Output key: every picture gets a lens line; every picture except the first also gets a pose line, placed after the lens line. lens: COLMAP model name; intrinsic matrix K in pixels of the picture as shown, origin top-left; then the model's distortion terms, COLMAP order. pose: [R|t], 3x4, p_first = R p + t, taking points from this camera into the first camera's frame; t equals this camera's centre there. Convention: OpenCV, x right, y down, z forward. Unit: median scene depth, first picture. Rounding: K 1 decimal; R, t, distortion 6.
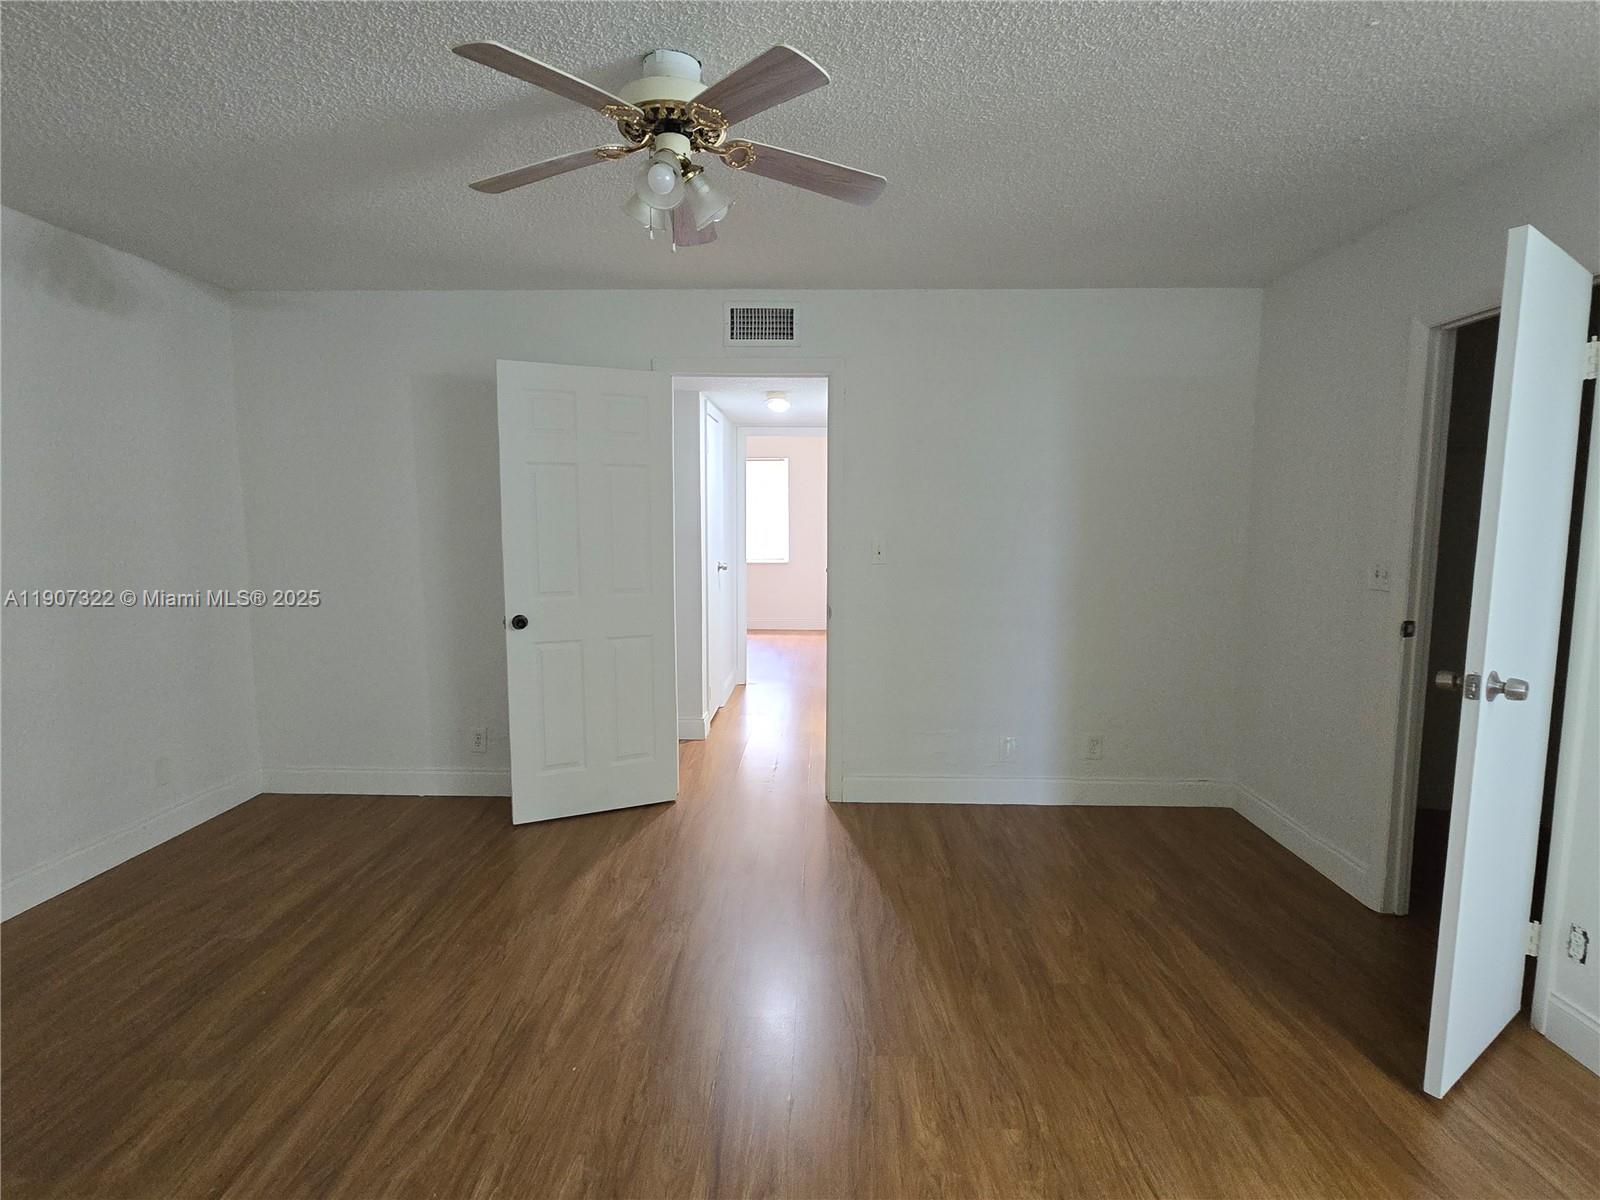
lens RADIAL K [[803.7, 0, 801.6], [0, 803.7, 594.8], [0, 0, 1]] dist [0.015927, -0.002683]
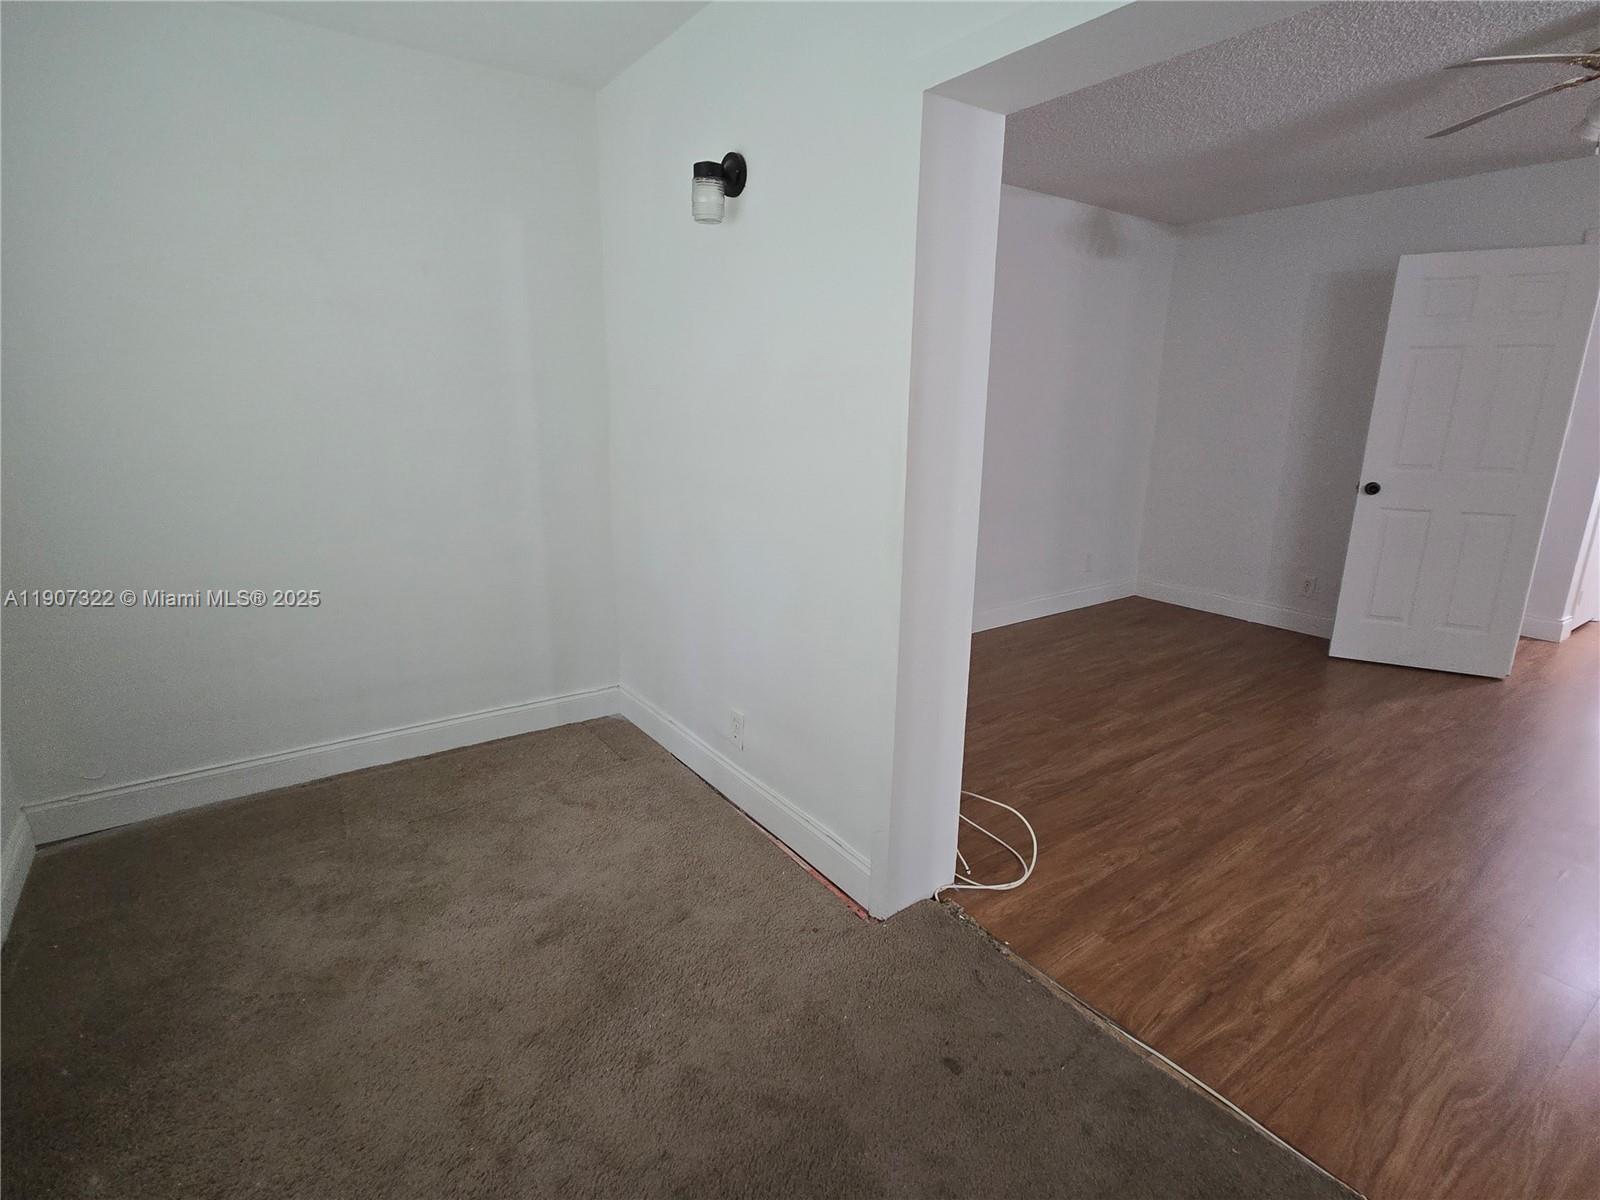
lens RADIAL K [[803.7, 0, 807.4], [0, 803.7, 599.7], [0, 0, 1]] dist [0.015927, -0.002683]
pose [[0.612290, 0.201692, -0.764474, 0.097181], [-0.091769, 0.978509, 0.184660, 0.058305], [0.785289, -0.042911, 0.617640, -0.454445]]
